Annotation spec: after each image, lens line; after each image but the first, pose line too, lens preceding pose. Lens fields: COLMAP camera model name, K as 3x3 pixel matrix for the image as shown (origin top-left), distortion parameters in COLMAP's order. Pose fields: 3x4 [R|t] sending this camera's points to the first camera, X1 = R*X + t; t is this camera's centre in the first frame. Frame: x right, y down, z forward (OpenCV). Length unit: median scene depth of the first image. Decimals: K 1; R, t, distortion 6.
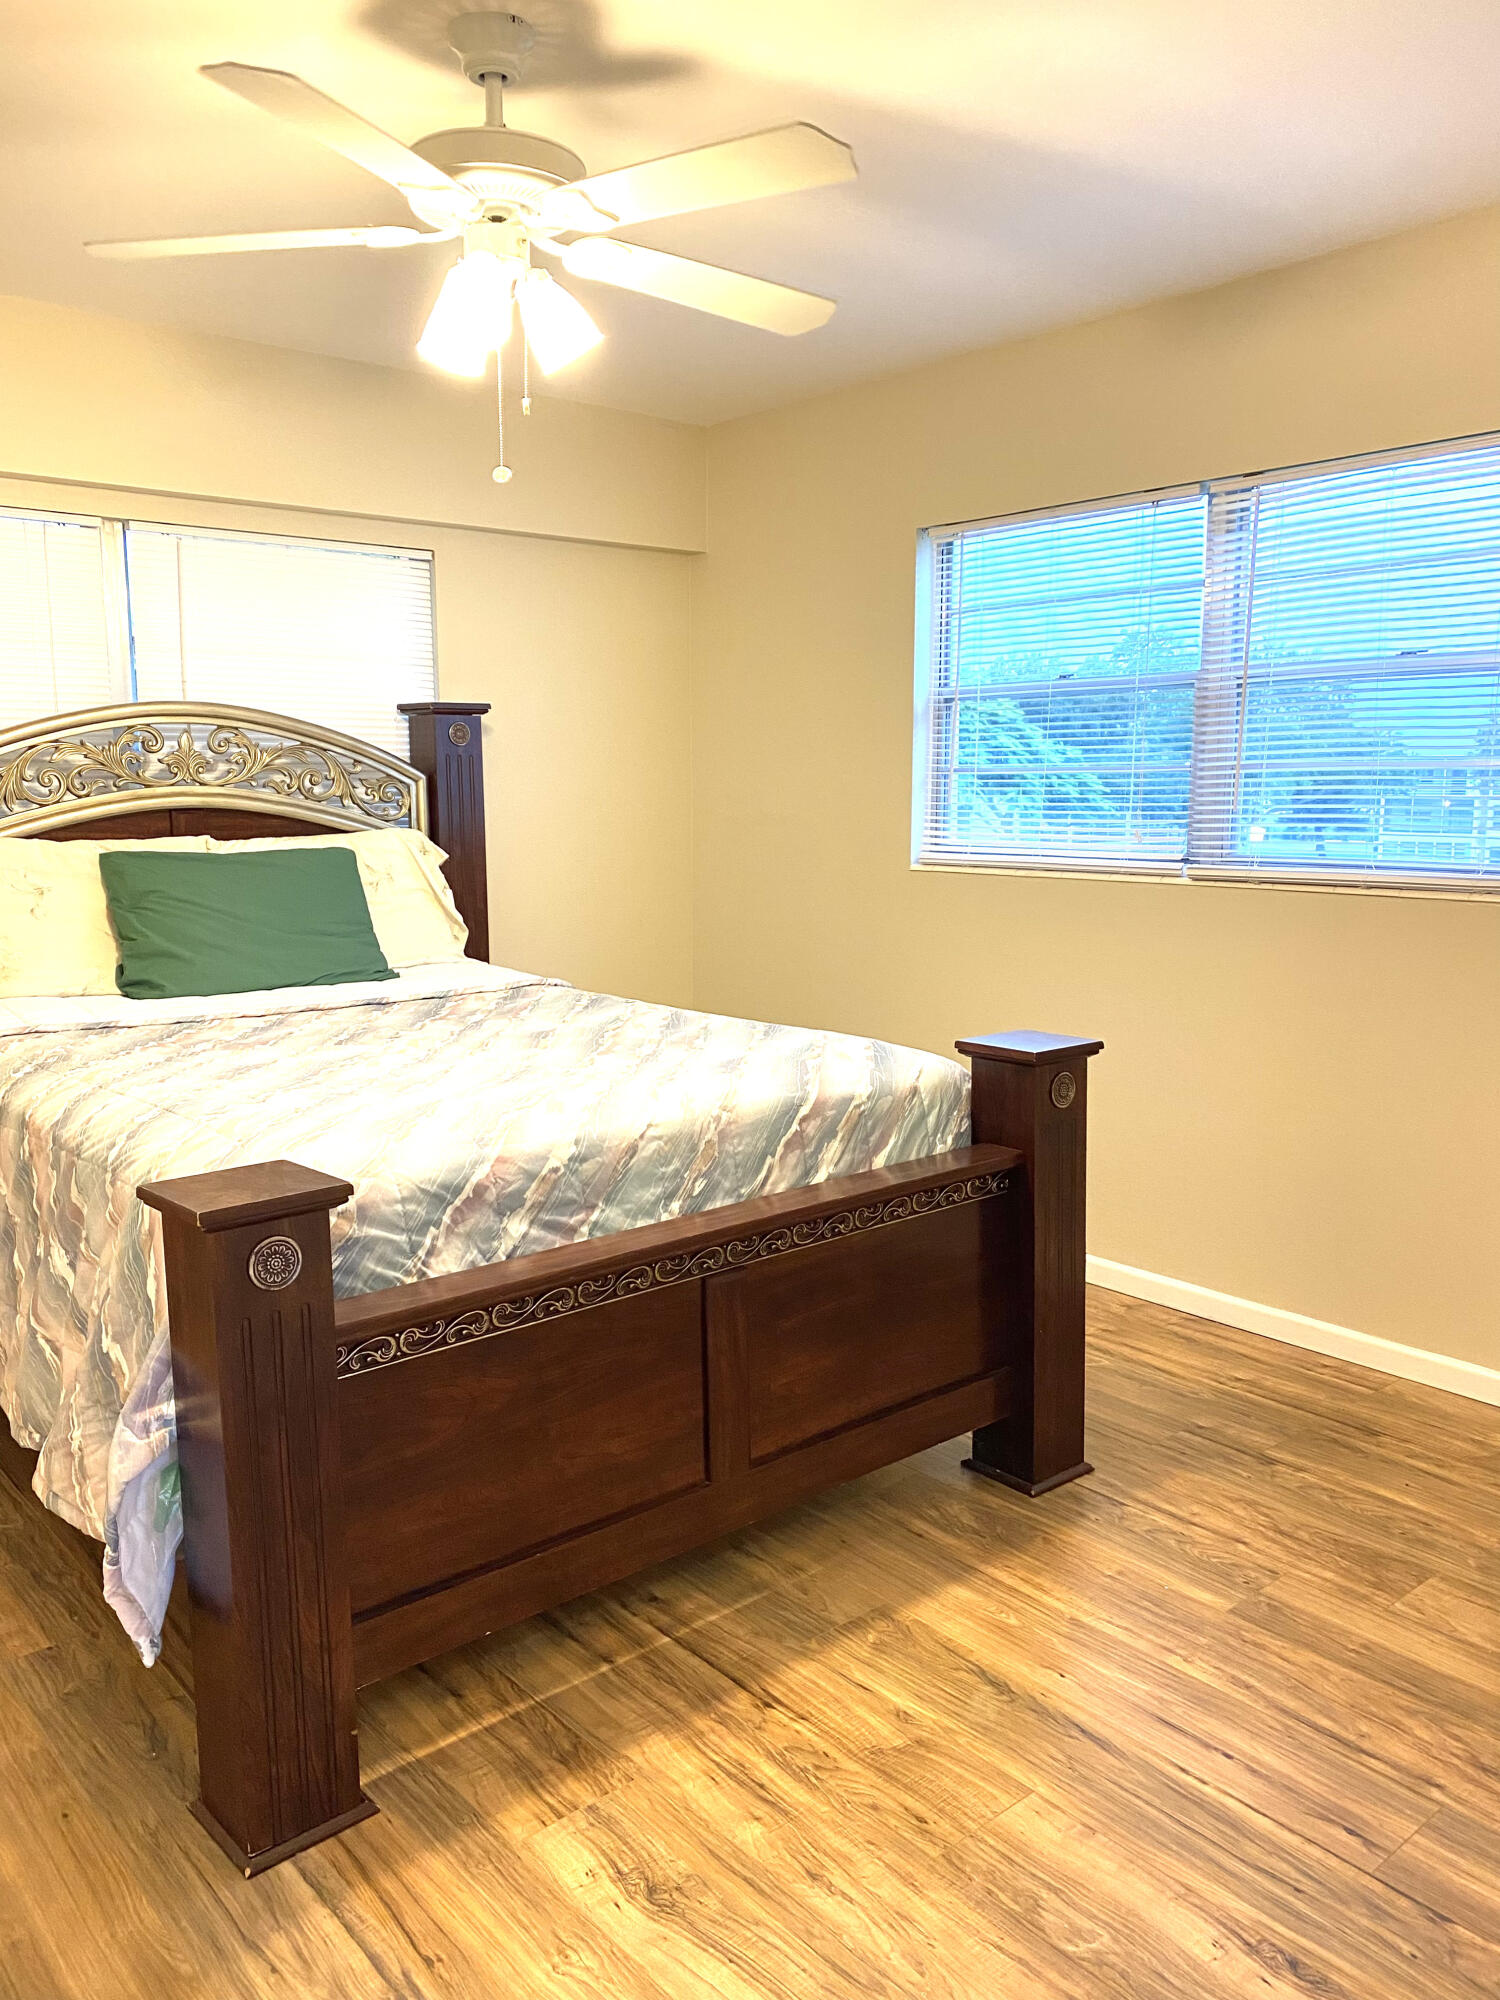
lens RADIAL K [[1542.9, 0, 740.7], [0, 1542.9, 991.4], [0, 0, 1]] dist [0.034485, -0.032038]
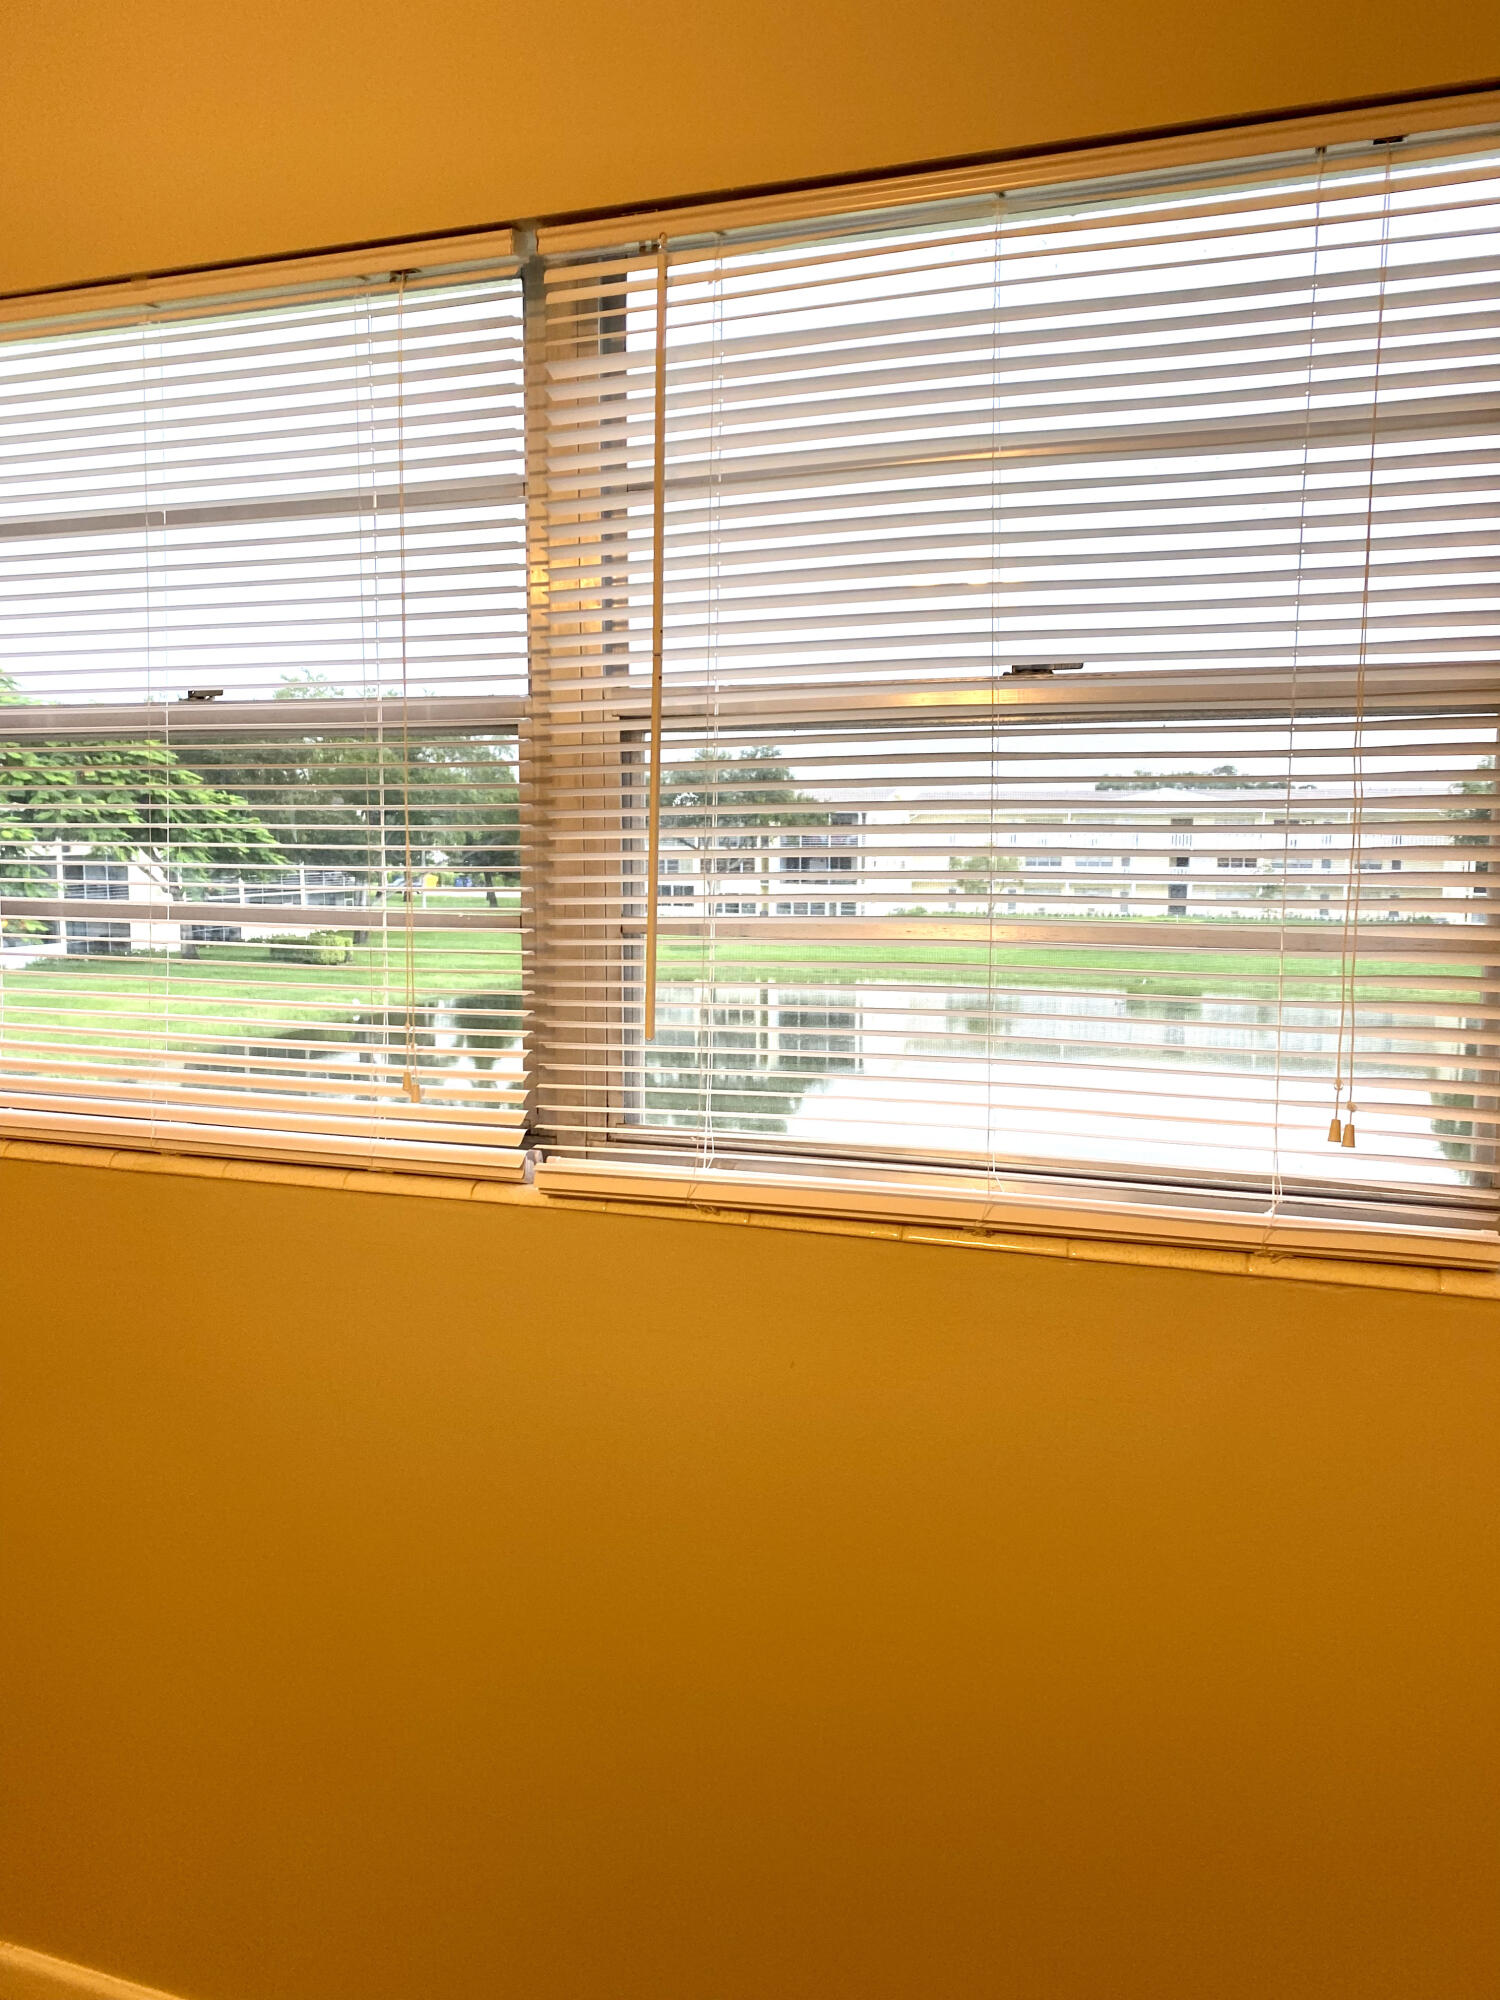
lens RADIAL K [[1542.9, 0, 740.7], [0, 1542.9, 1007.6], [0, 0, 1]] dist [0.034485, -0.032038]
pose [[0.867785, -0.058561, 0.493478, 0.133494], [0.067622, 0.997711, -0.000515, -0.117895], [-0.492318, 0.033817, 0.869758, 0.605084]]
